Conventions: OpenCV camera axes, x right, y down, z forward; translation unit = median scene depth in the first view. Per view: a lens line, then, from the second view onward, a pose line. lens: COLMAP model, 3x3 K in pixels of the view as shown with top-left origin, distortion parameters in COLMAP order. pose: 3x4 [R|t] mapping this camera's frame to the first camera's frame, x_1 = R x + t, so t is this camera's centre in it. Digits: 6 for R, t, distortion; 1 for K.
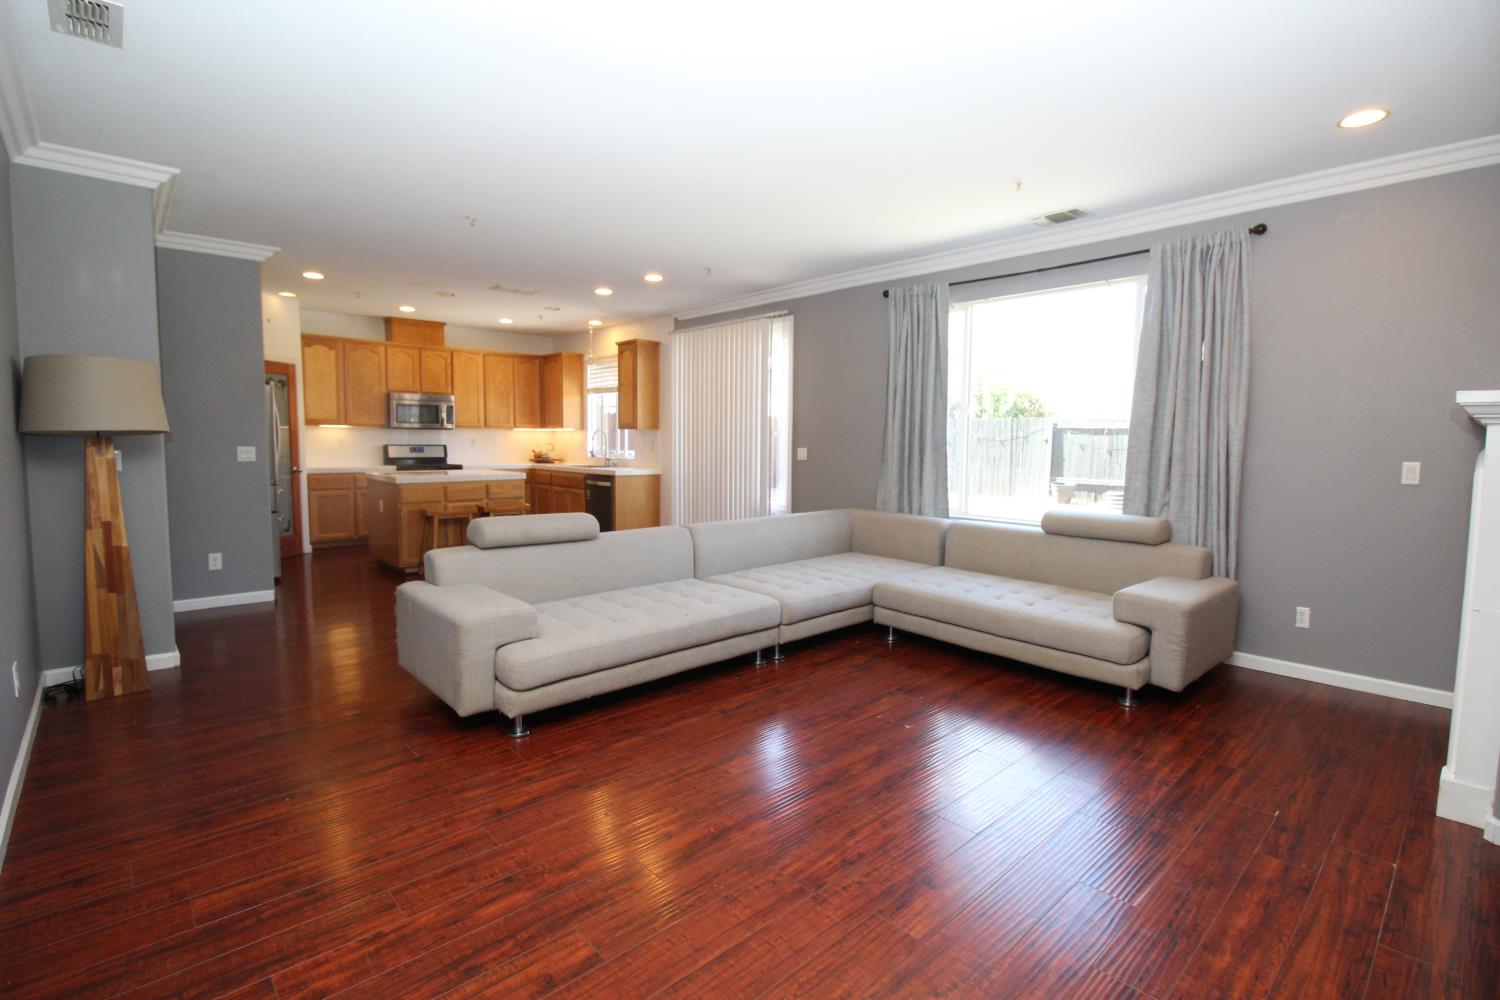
lens RADIAL K [[698.0, 0, 751.6], [0, 698.0, 488.0], [0, 0, 1]] dist [-0.016571, -0.000913]
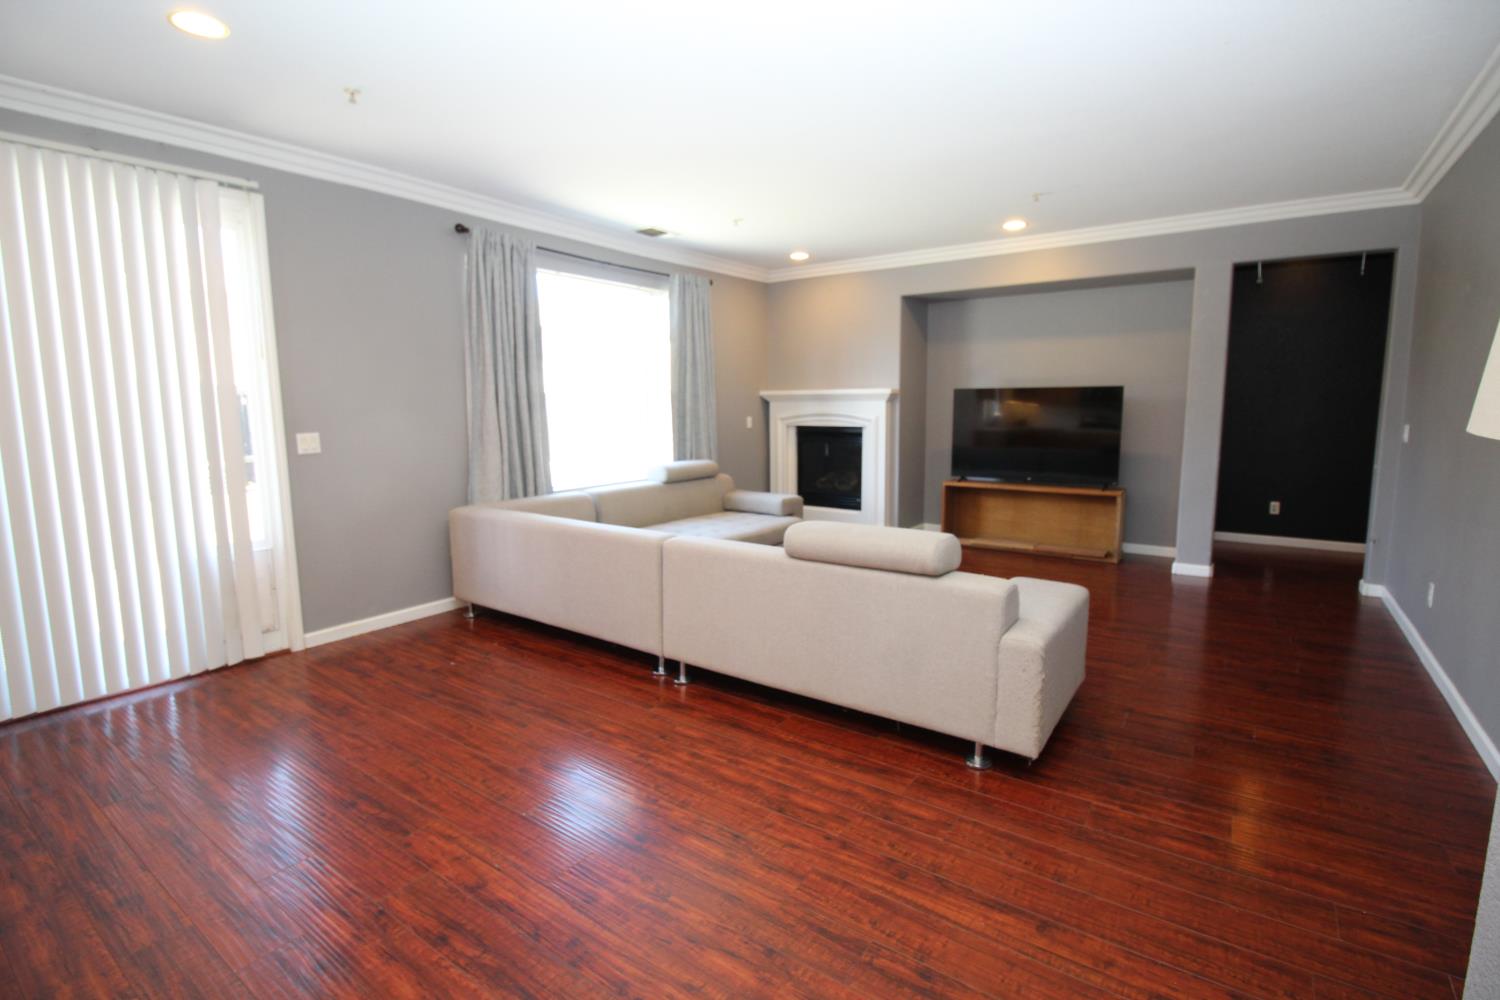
lens RADIAL K [[698.0, 0, 755.8], [0, 698.0, 494.7], [0, 0, 1]] dist [-0.016571, -0.000913]
pose [[-0.203266, -0.135496, 0.969703, -0.488273], [0.075812, 0.985227, 0.153557, -0.056324], [-0.976184, 0.104728, -0.189991, 0.620158]]
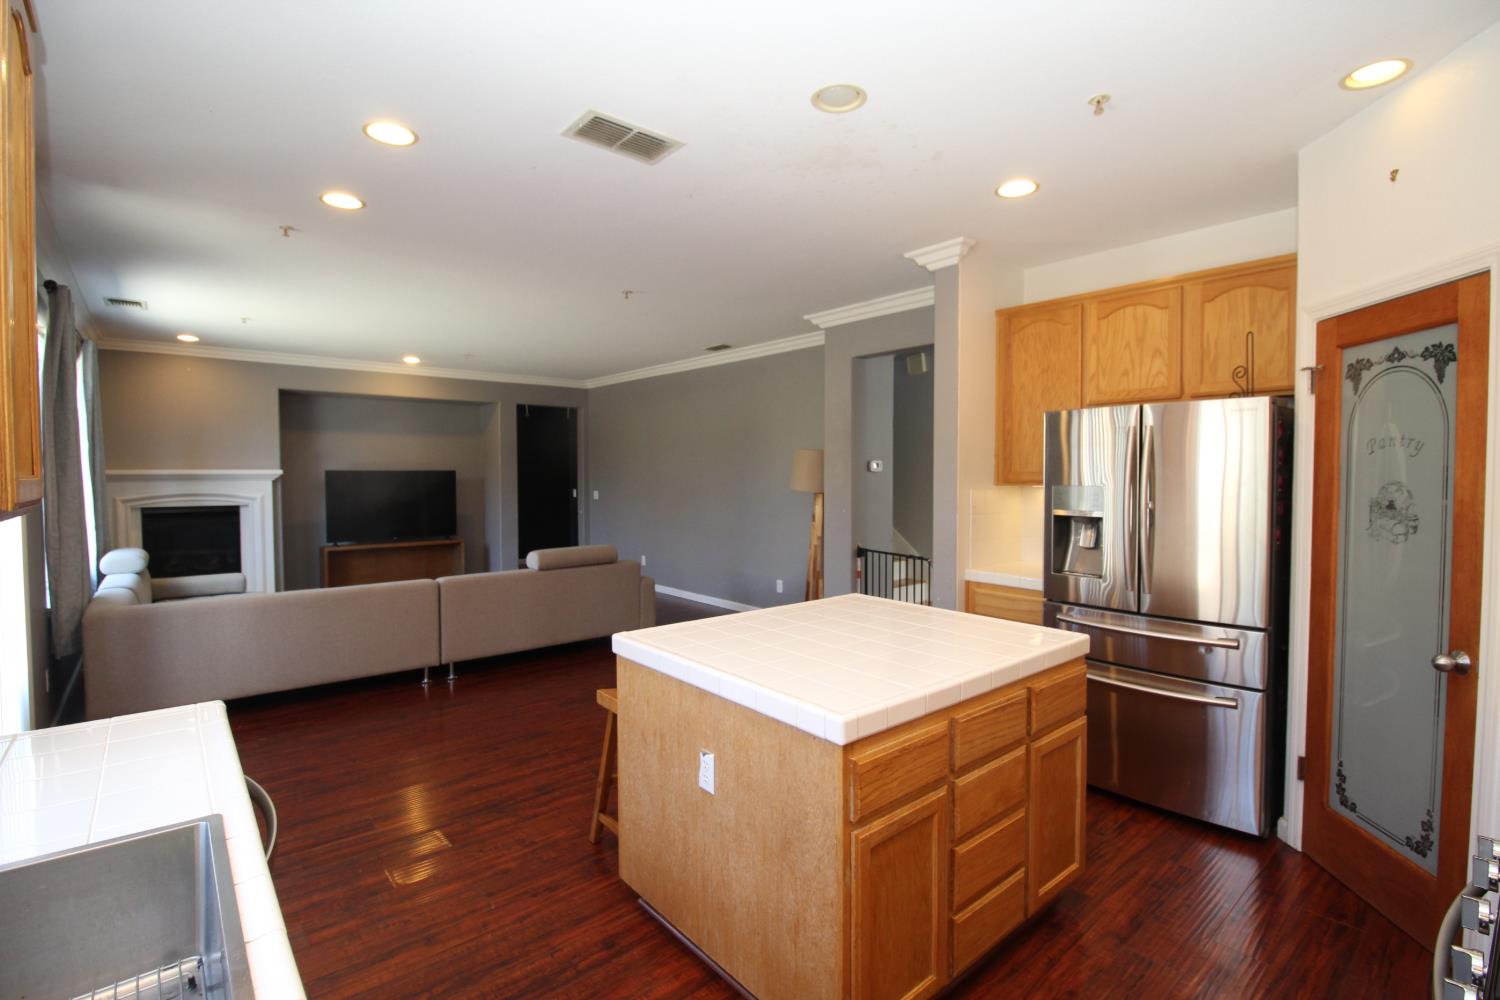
lens RADIAL K [[698.0, 0, 755.4], [0, 698.0, 493.0], [0, 0, 1]] dist [-0.016571, -0.000913]
pose [[-0.999210, -0.011641, 0.038010, -0.366174], [-0.007700, 0.994729, 0.102248, -0.110606], [-0.039000, 0.101874, -0.994033, 1.194814]]
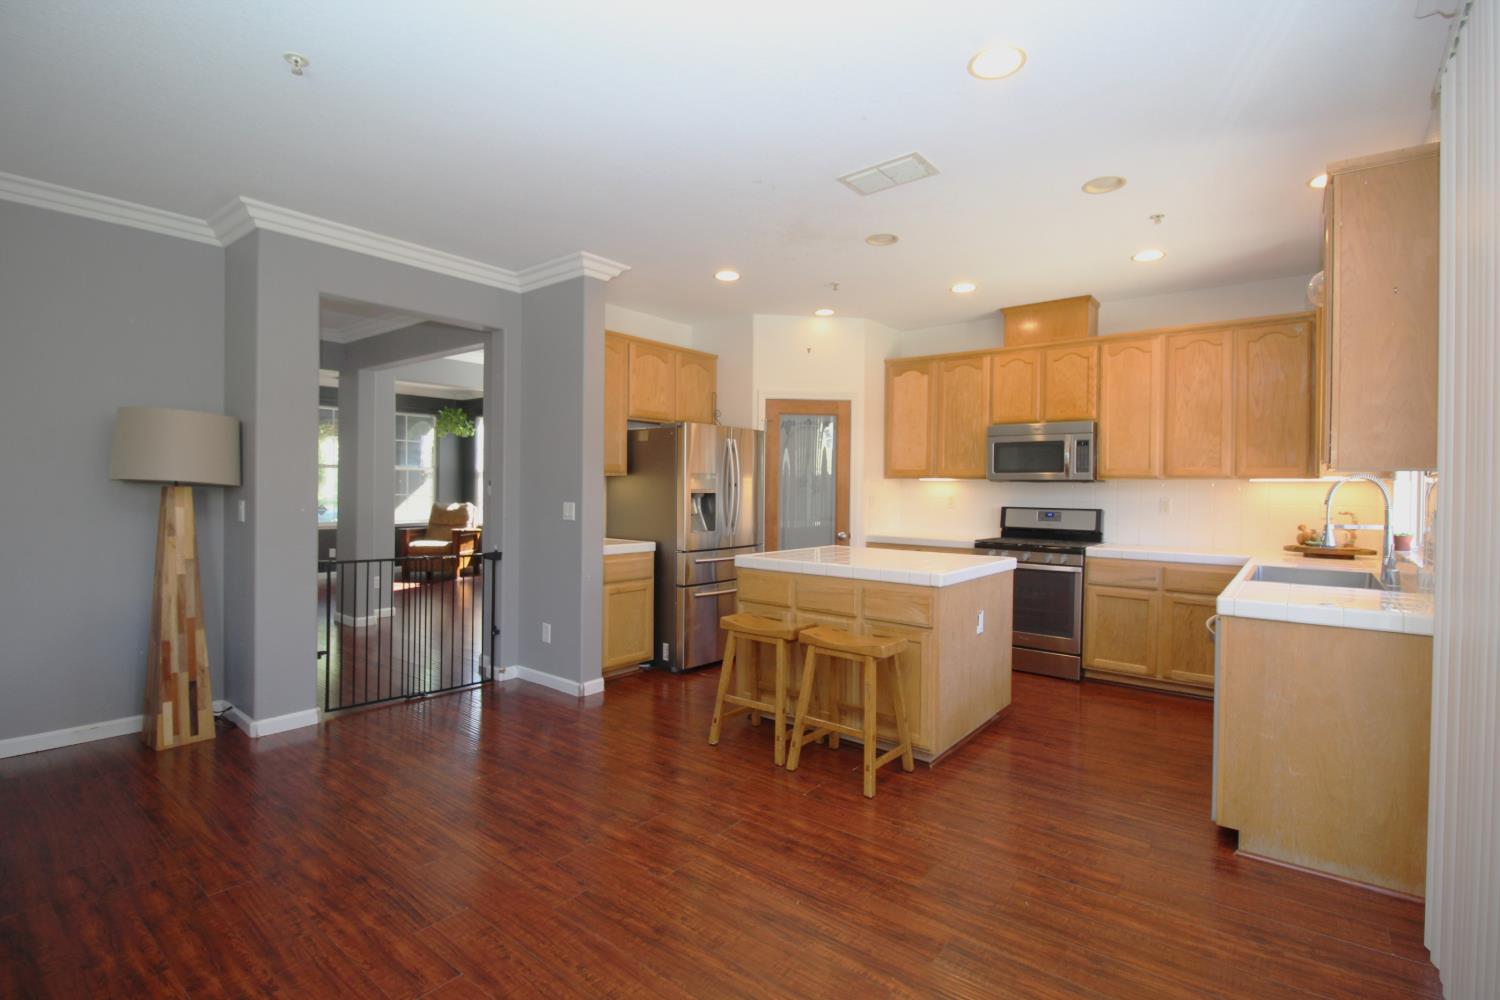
lens RADIAL K [[695.9, 0, 753.3], [0, 695.9, 500.1], [0, 0, 1]] dist [-0.002460, -0.002046]
pose [[0.150449, 0.008669, -0.988580, 0.089701], [-0.077976, 0.996950, -0.003124, -0.052572], [0.985538, 0.077556, 0.150666, 0.733295]]
